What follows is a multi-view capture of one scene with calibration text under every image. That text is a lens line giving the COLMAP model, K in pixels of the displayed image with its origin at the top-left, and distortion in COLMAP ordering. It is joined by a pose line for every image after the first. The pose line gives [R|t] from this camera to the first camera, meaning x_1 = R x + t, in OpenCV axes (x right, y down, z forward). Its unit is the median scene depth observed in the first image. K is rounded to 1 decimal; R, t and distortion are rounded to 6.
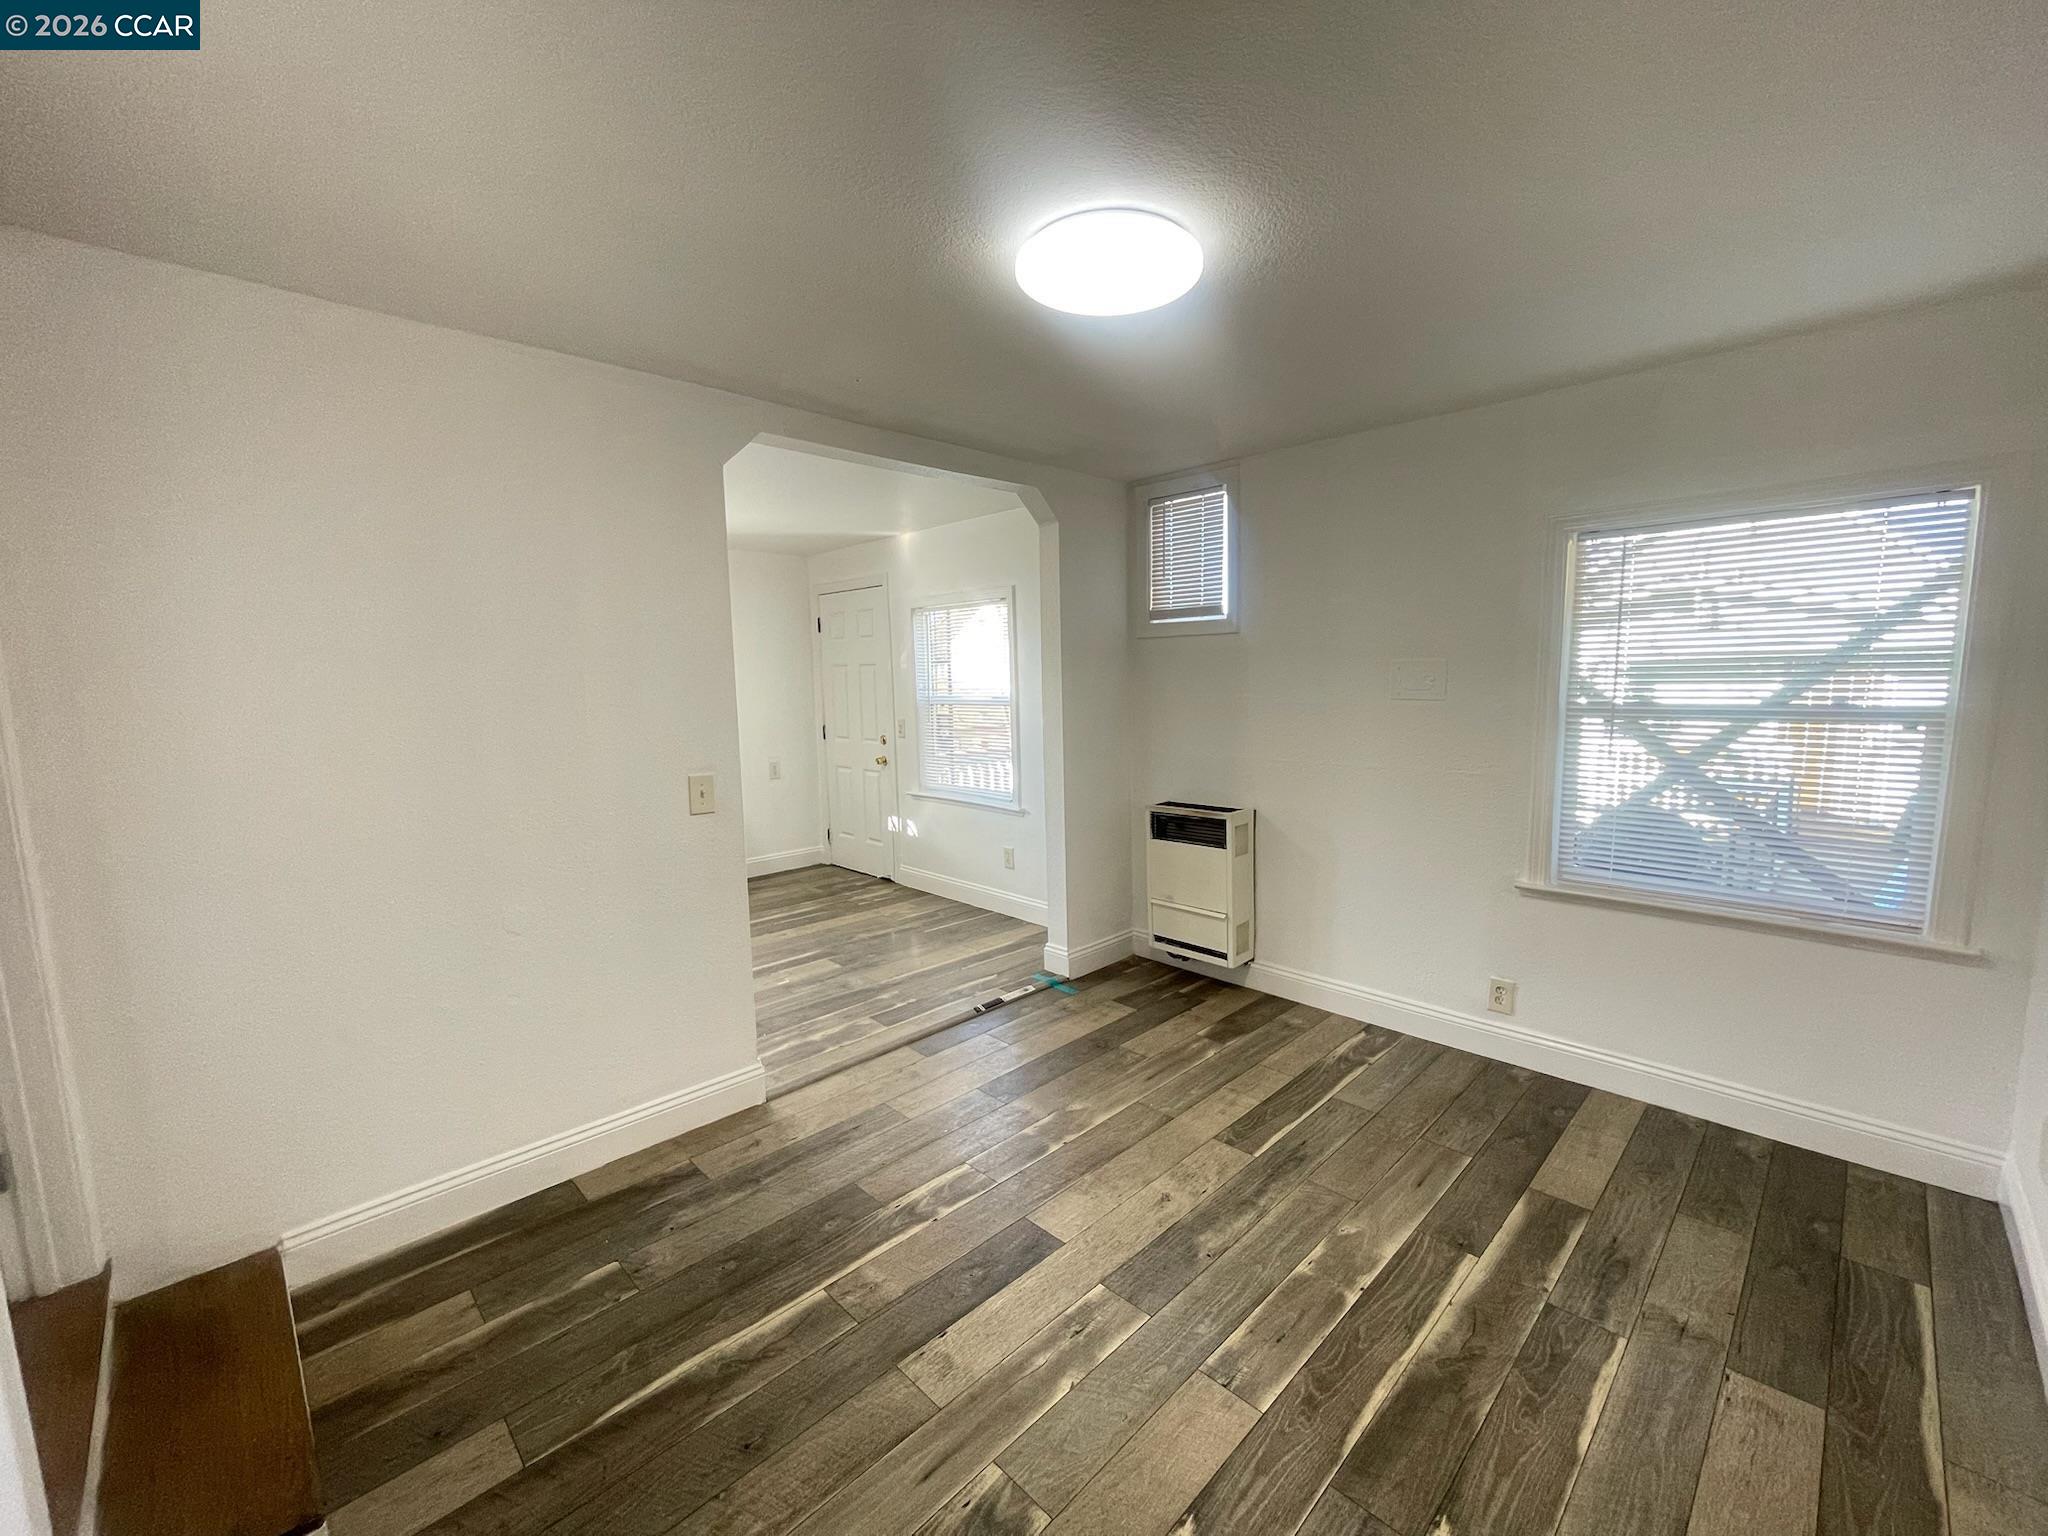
lens RADIAL K [[833.7, 0, 1011.3], [0, 833.7, 771.6], [0, 0, 1]] dist [-0.009544, 0.005312]
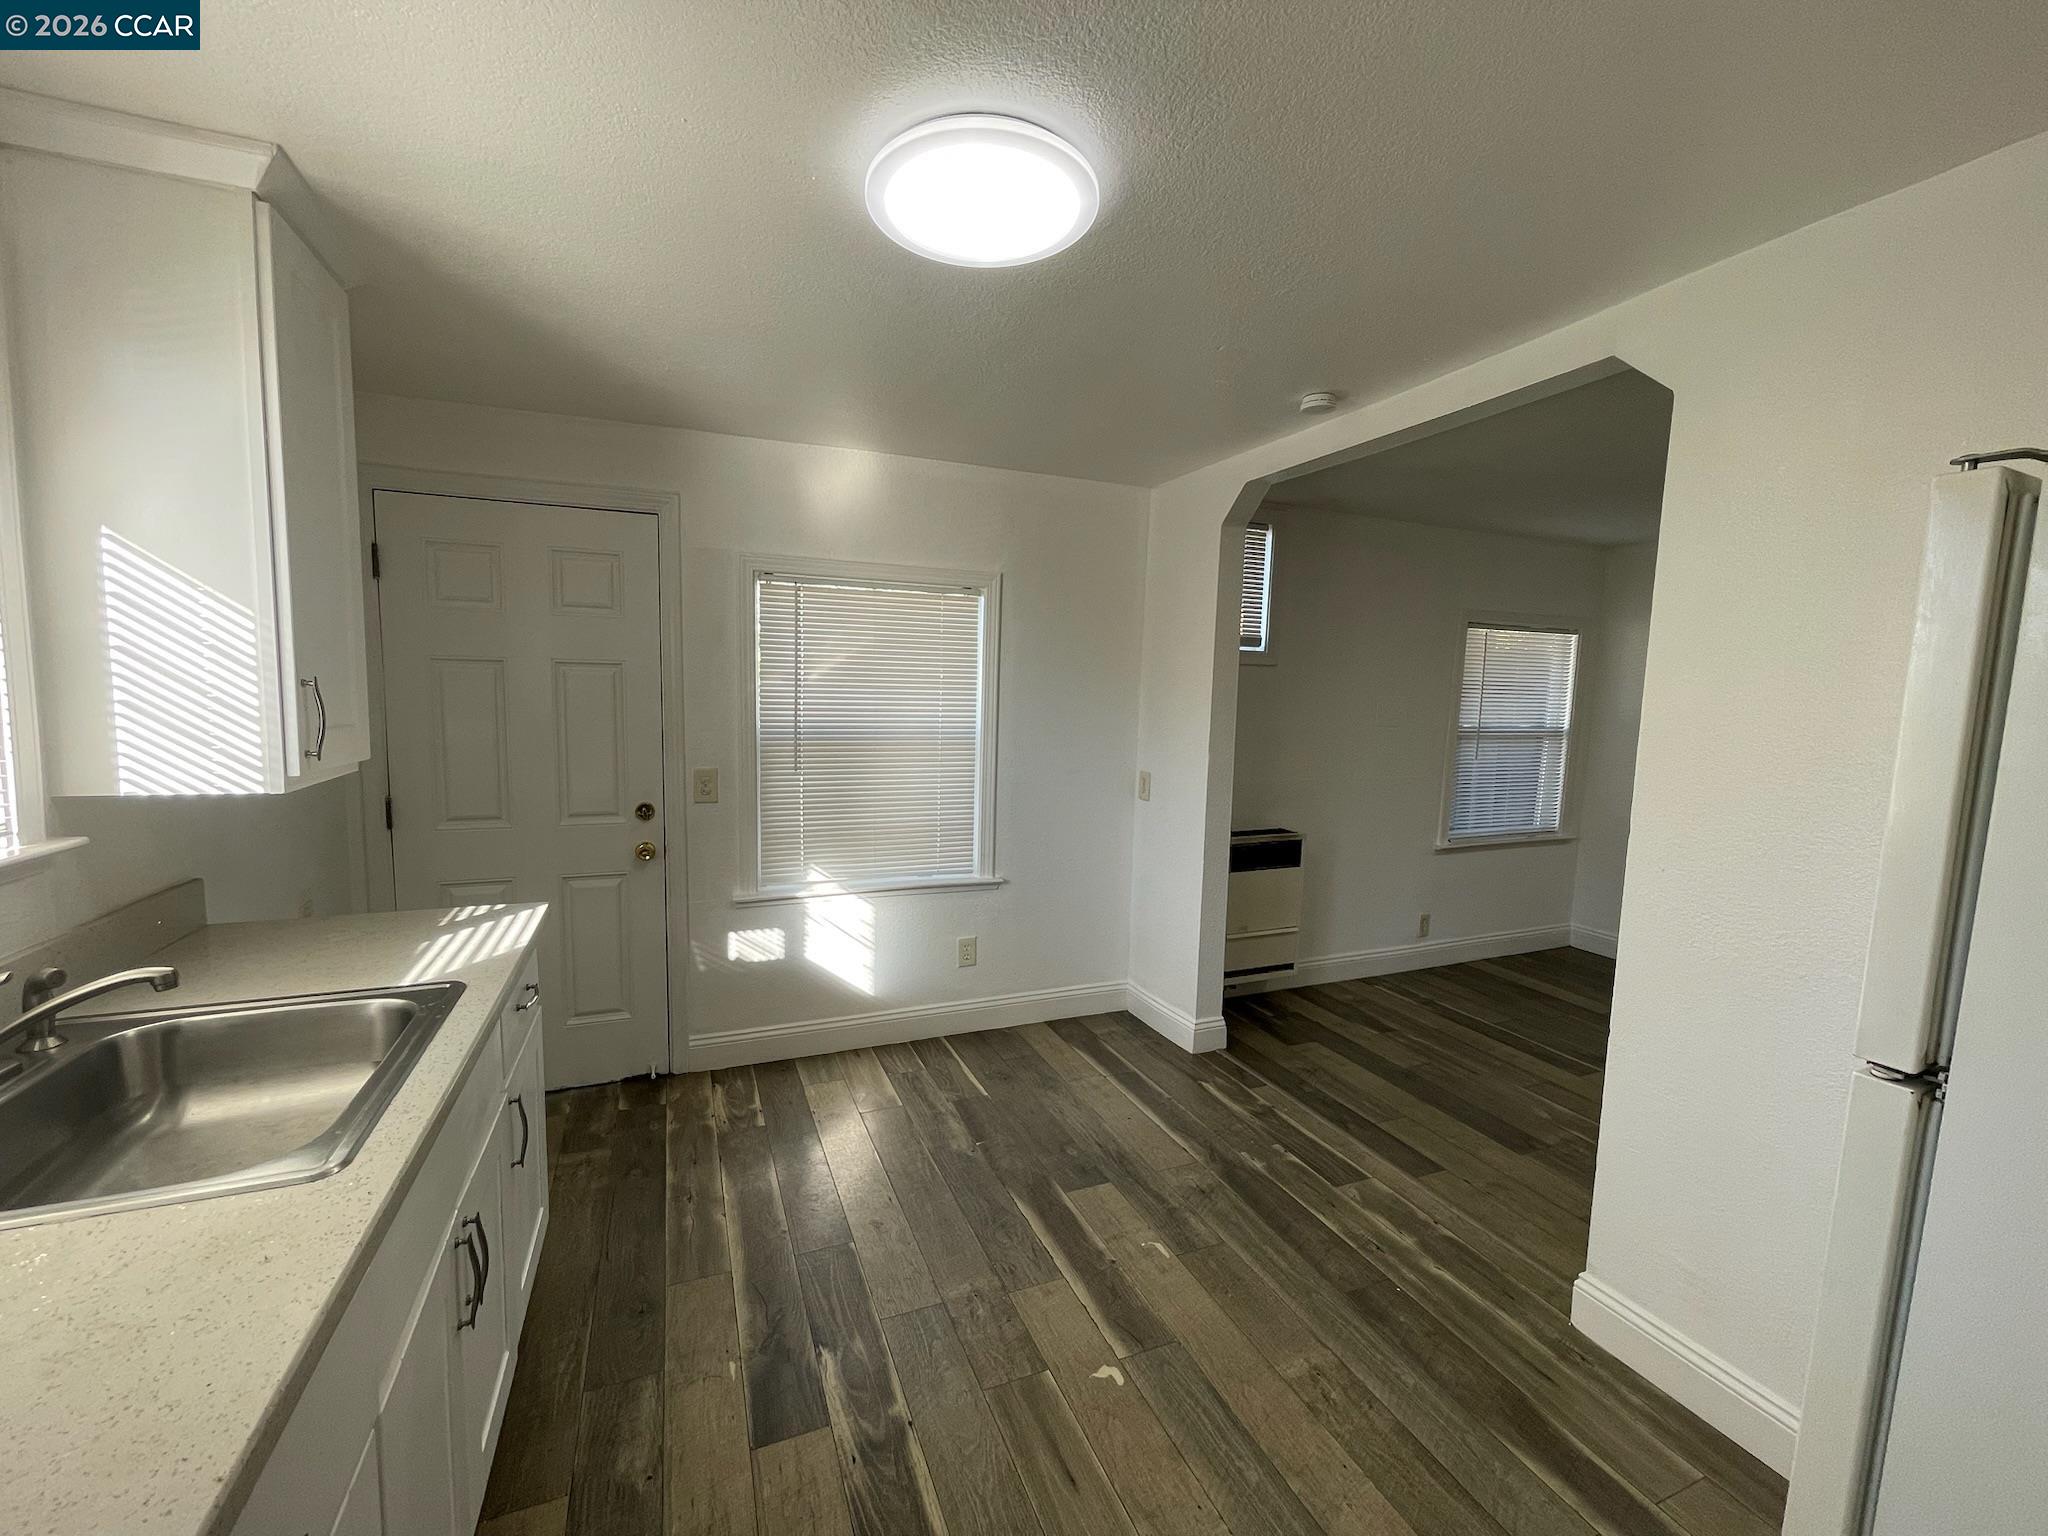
lens RADIAL K [[833.7, 0, 1011.3], [0, 833.7, 771.6], [0, 0, 1]] dist [-0.009544, 0.005312]
pose [[0.362617, -0.068226, 0.929437, -1.285182], [0.083445, 0.995688, 0.040534, -0.151990], [-0.928195, 0.062859, 0.366747, 1.389887]]
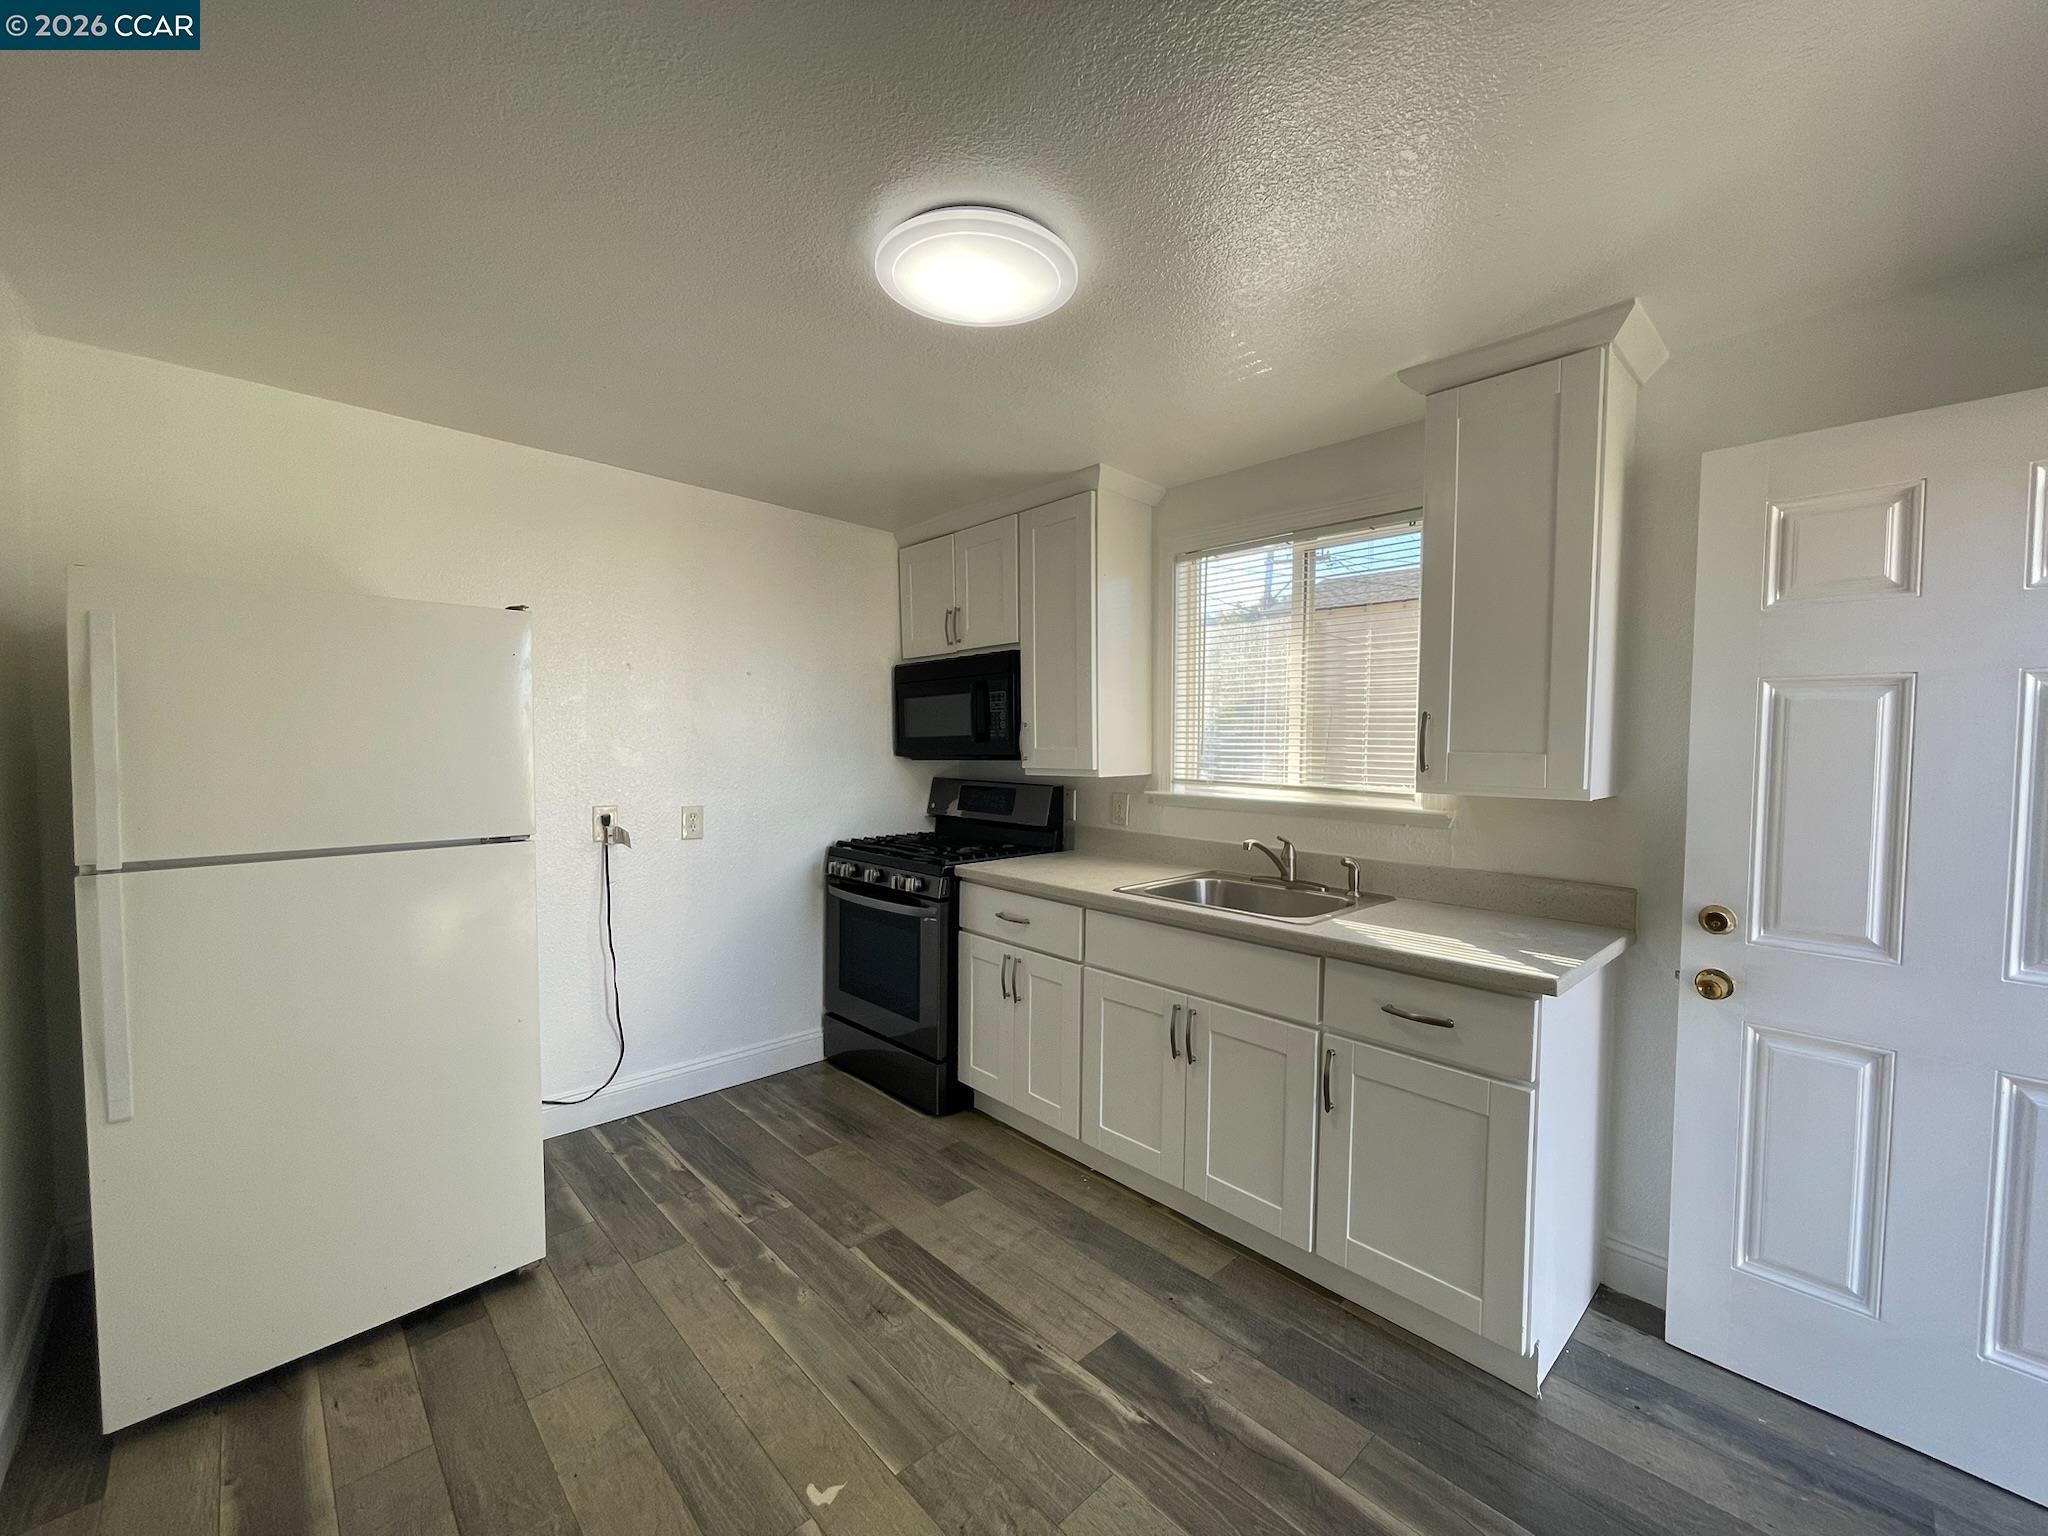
lens RADIAL K [[833.7, 0, 1011.3], [0, 833.7, 771.6], [0, 0, 1]] dist [-0.009544, 0.005312]
pose [[-0.012862, 0.057605, -0.998257, -0.038565], [-0.128321, 0.989989, 0.058782, -0.173606], [0.991649, 0.128853, -0.005341, 1.680729]]
